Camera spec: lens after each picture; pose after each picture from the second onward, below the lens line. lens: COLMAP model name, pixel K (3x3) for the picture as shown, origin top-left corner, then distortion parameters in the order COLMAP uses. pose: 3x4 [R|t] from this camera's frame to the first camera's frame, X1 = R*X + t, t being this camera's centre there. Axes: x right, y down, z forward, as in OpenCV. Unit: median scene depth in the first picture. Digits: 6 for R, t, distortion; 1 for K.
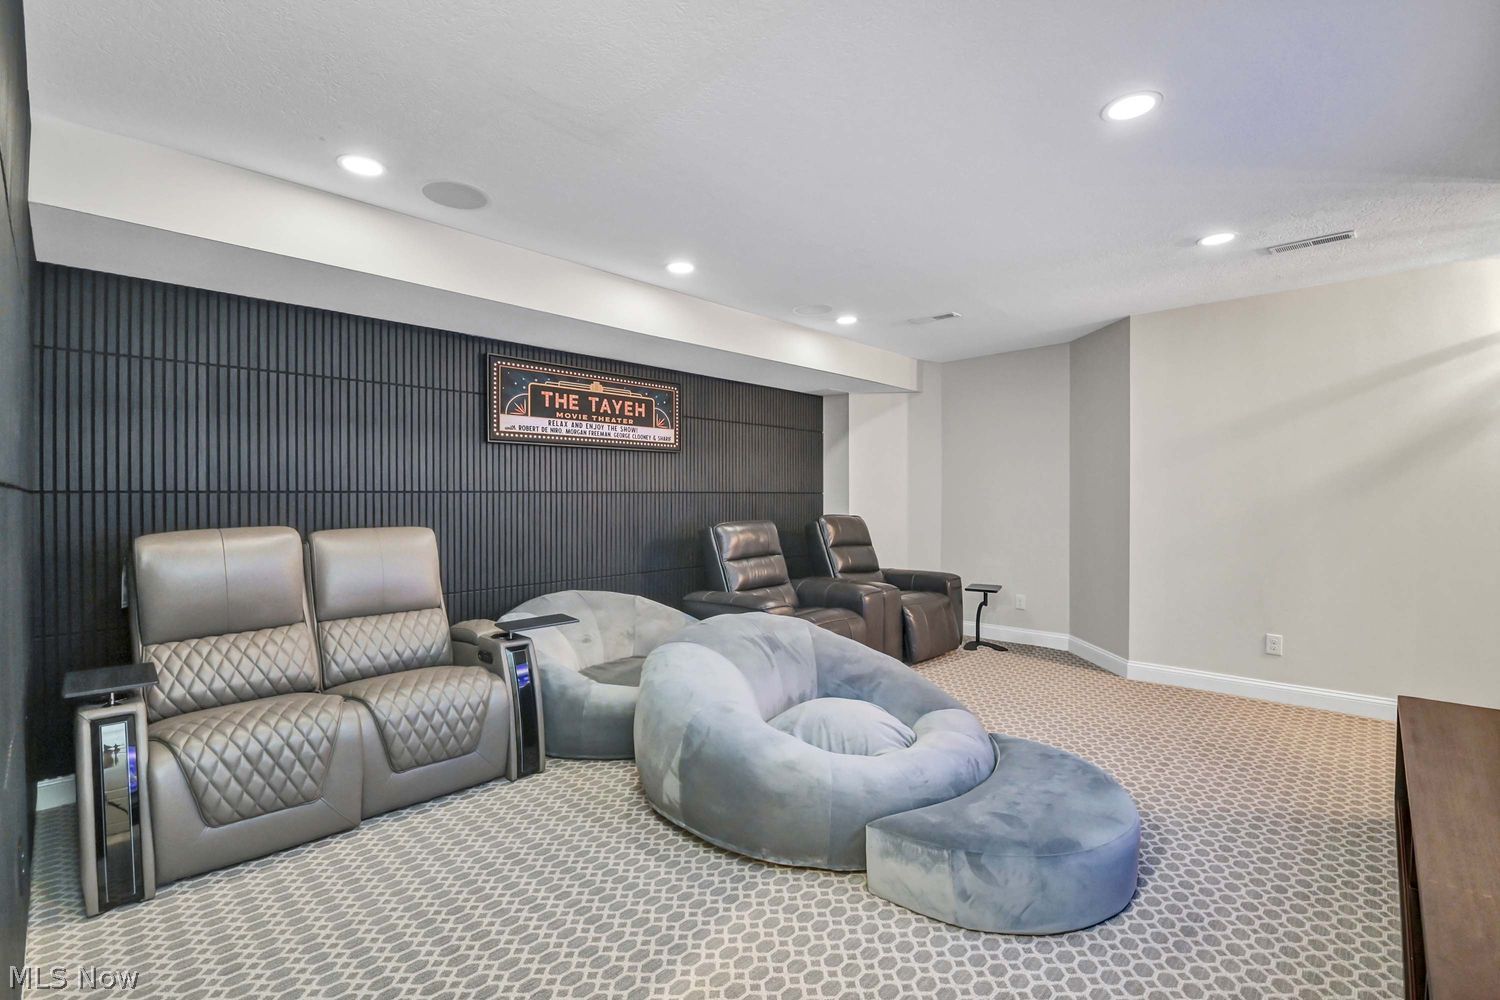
lens RADIAL K [[660.1, 0, 749.0], [0, 660.1, 495.5], [0, 0, 1]] dist [-0.005104, -0.005189]
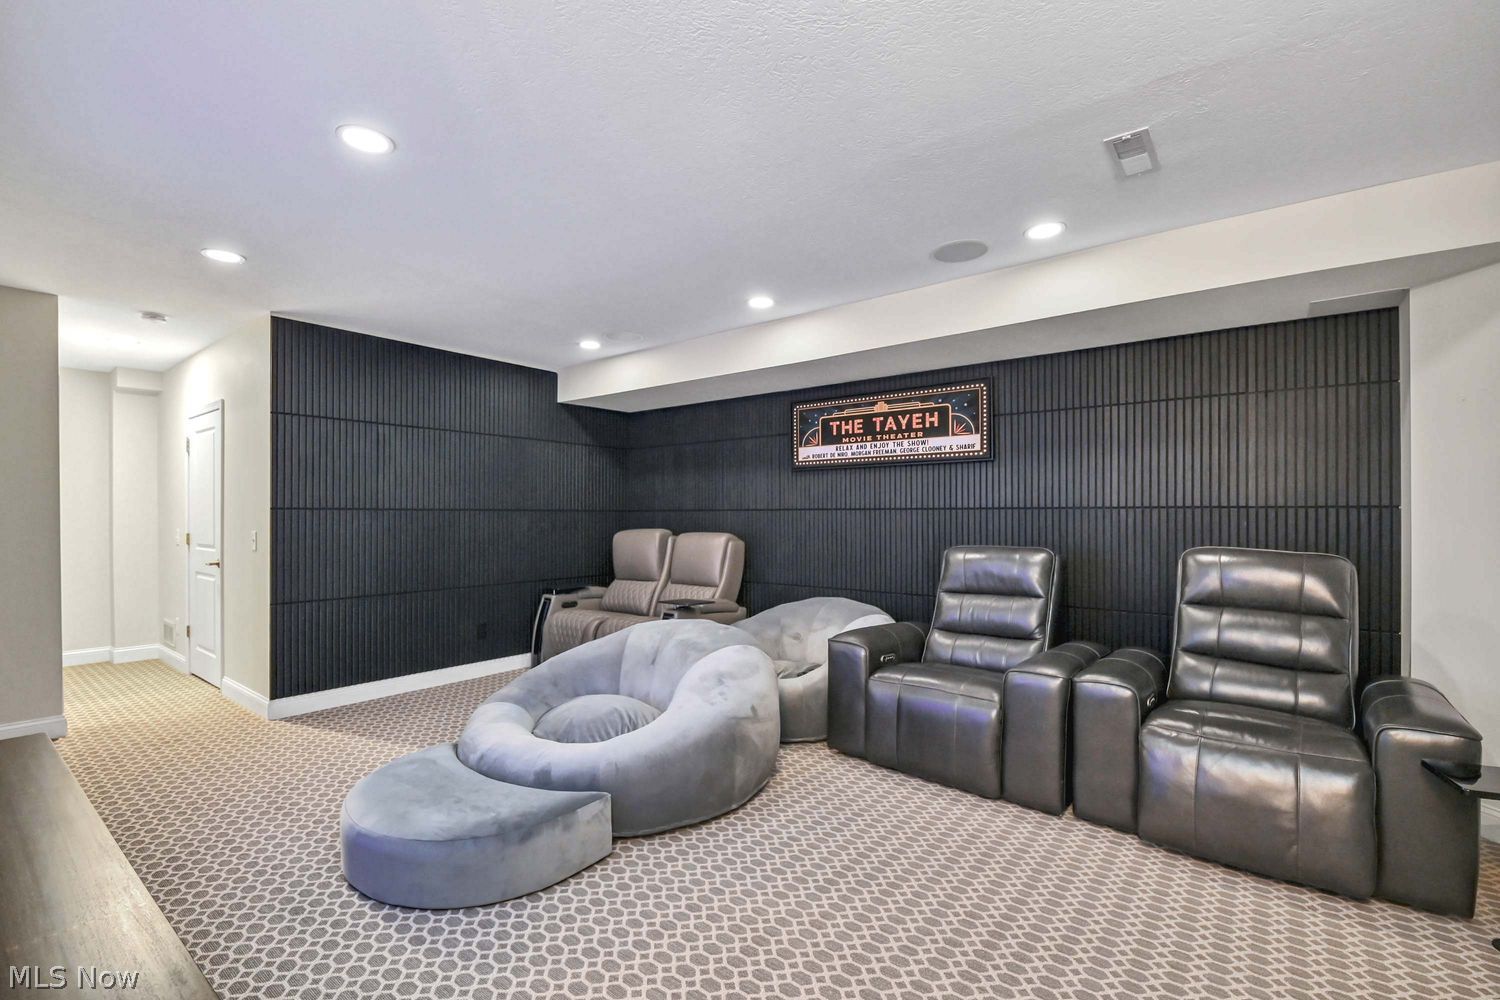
lens RADIAL K [[660.1, 0, 750.1], [0, 660.1, 509.9], [0, 0, 1]] dist [-0.005104, -0.005189]
pose [[0.100488, -0.002011, -0.994936, 0.800336], [0.002099, 0.999996, -0.001810, -0.001936], [0.994936, -0.001907, 0.100492, 0.714731]]
